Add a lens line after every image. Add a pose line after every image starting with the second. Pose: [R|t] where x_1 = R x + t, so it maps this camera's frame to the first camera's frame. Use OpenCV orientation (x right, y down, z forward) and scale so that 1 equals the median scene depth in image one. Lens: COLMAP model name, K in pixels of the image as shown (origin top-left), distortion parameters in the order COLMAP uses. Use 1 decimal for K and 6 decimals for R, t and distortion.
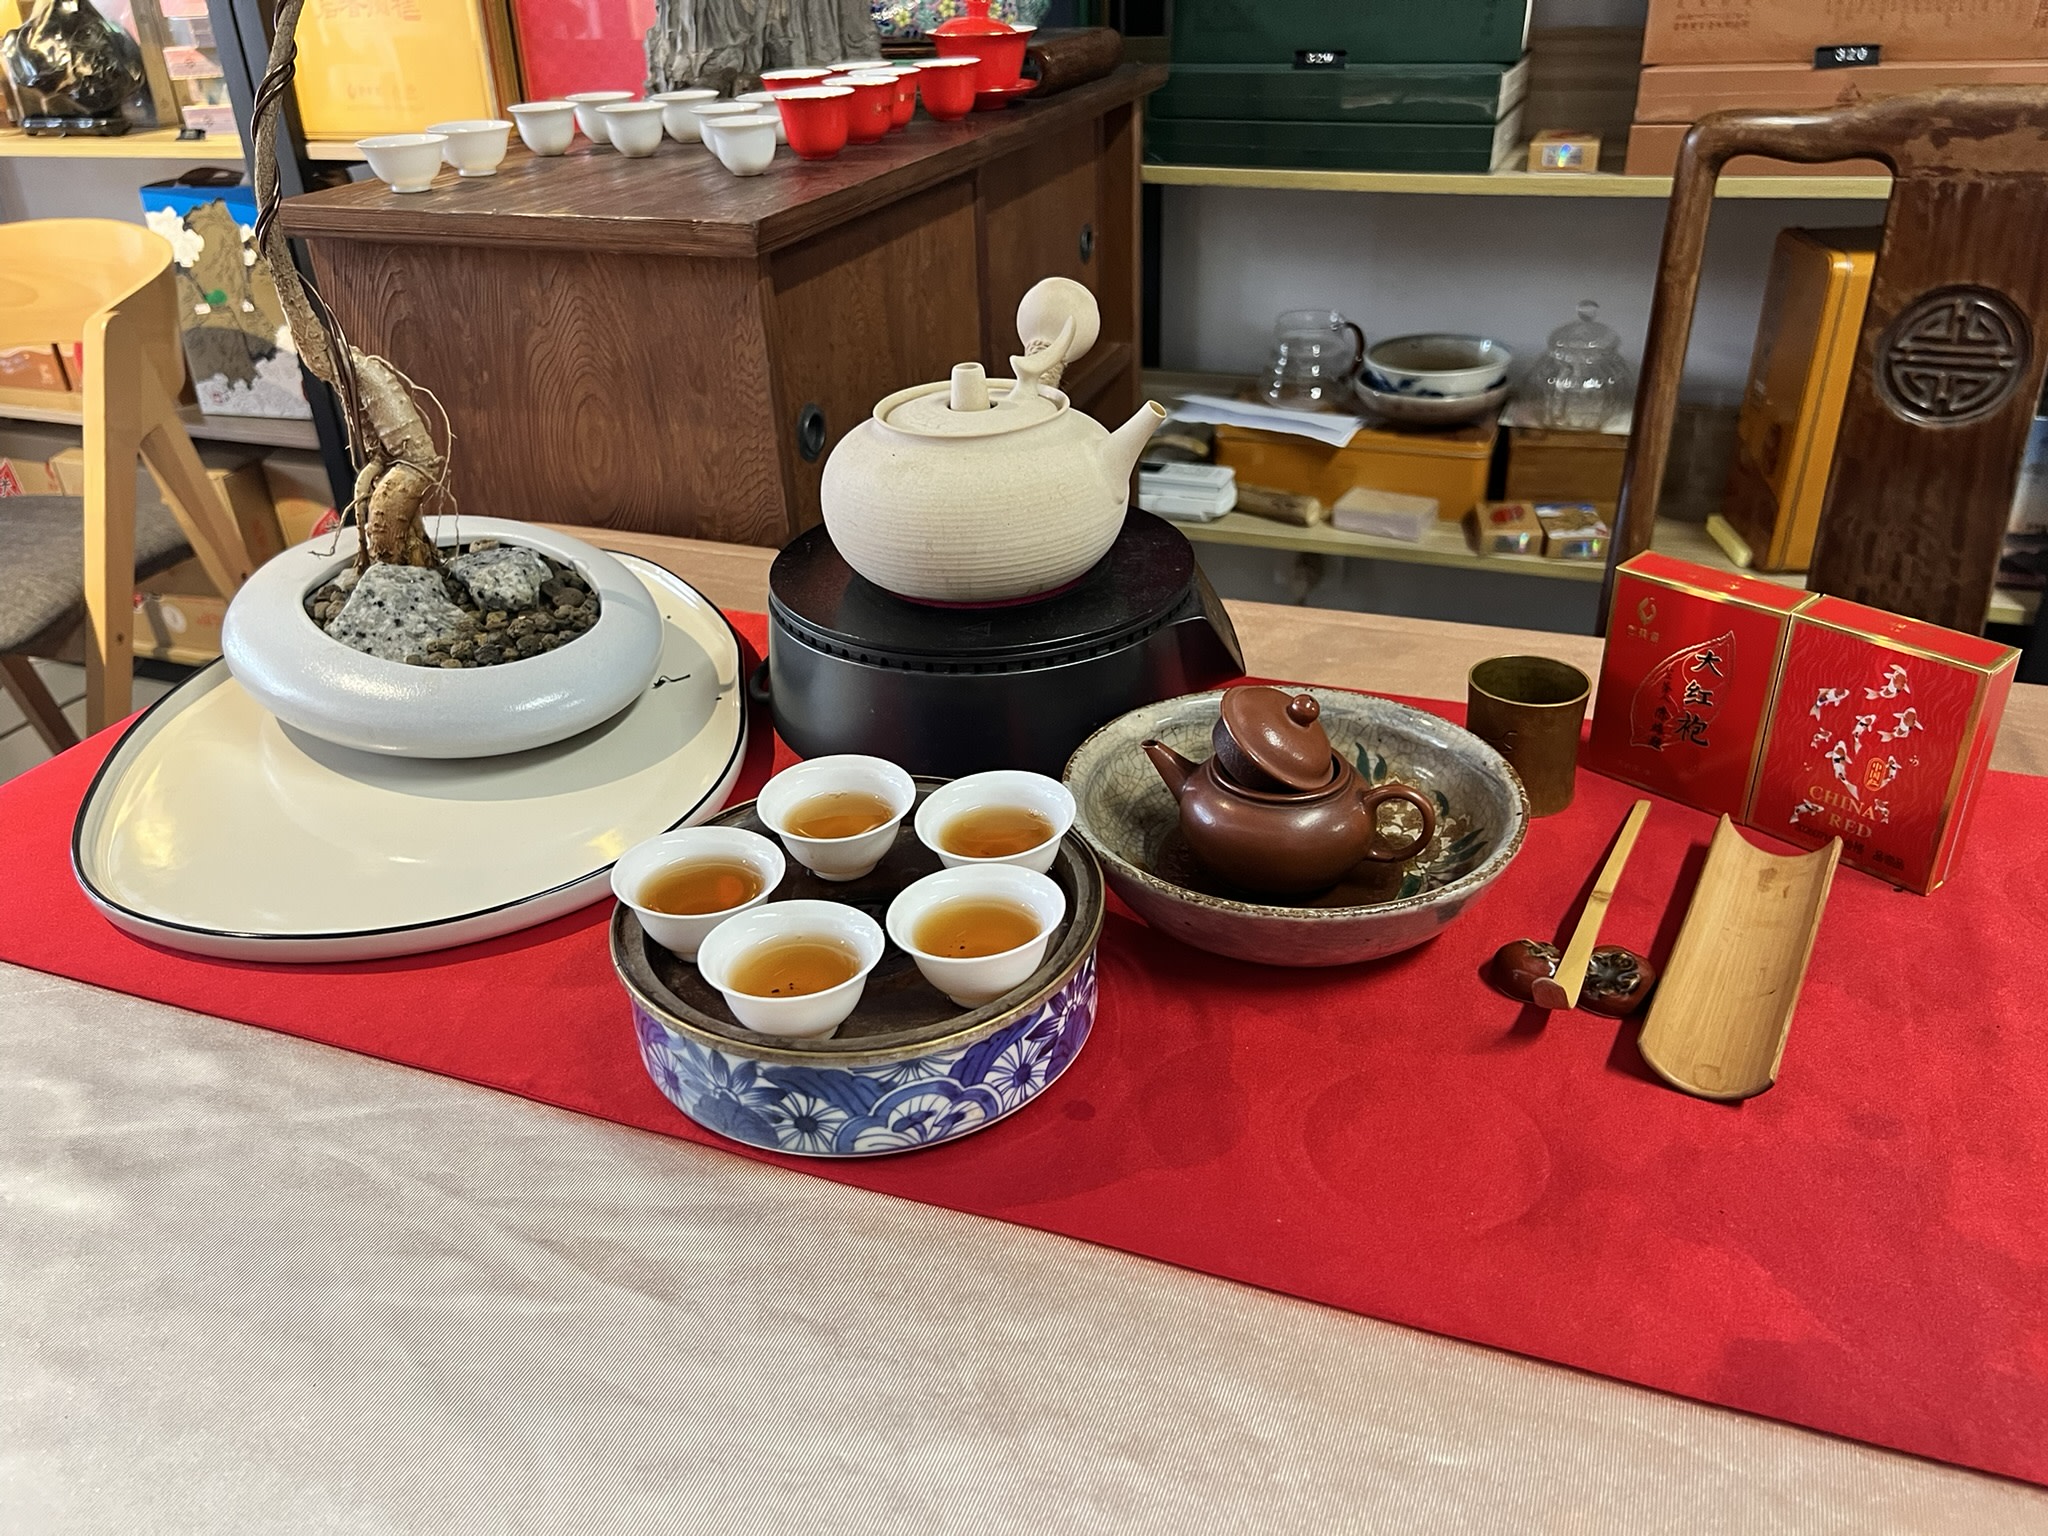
lens RADIAL K [[1554.0, 0, 994.1], [0, 1554.0, 770.9], [0, 0, 1]] dist [0.059737, -0.054343]
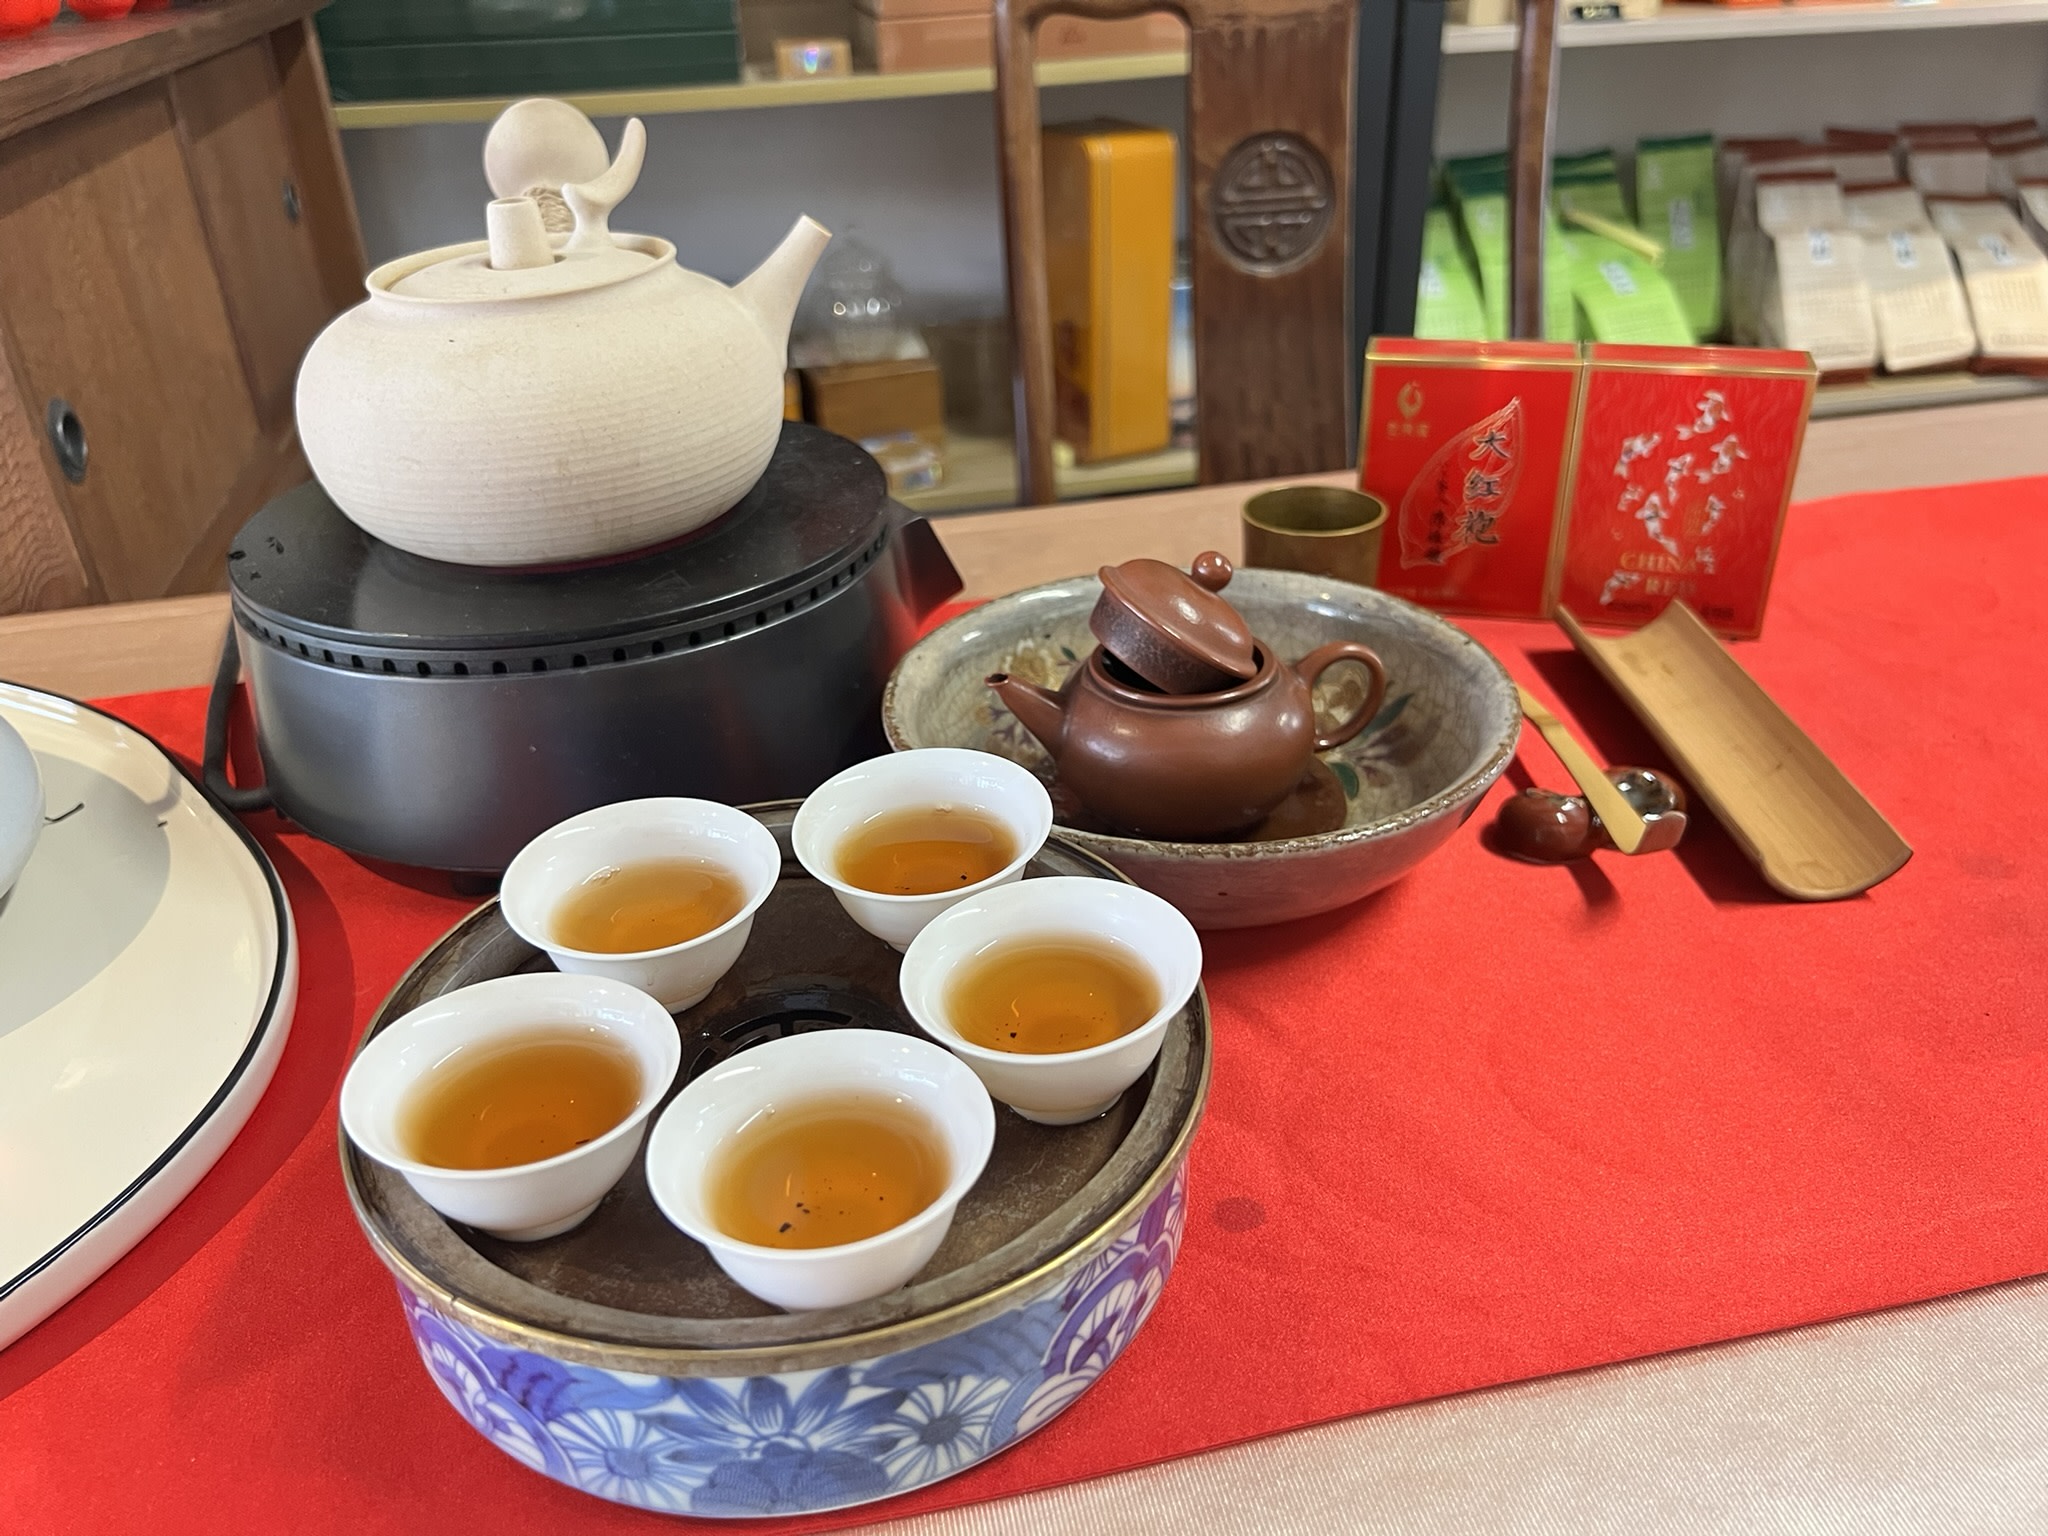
lens RADIAL K [[1574.6, 0, 988.1], [0, 1574.6, 788.6], [0, 0, 1]] dist [0.036605, -0.060006]
pose [[0.845097, -0.263518, 0.465154, -0.190136], [0.267260, 0.961797, 0.059314, -0.010027], [-0.463014, 0.074191, 0.883240, 0.307808]]
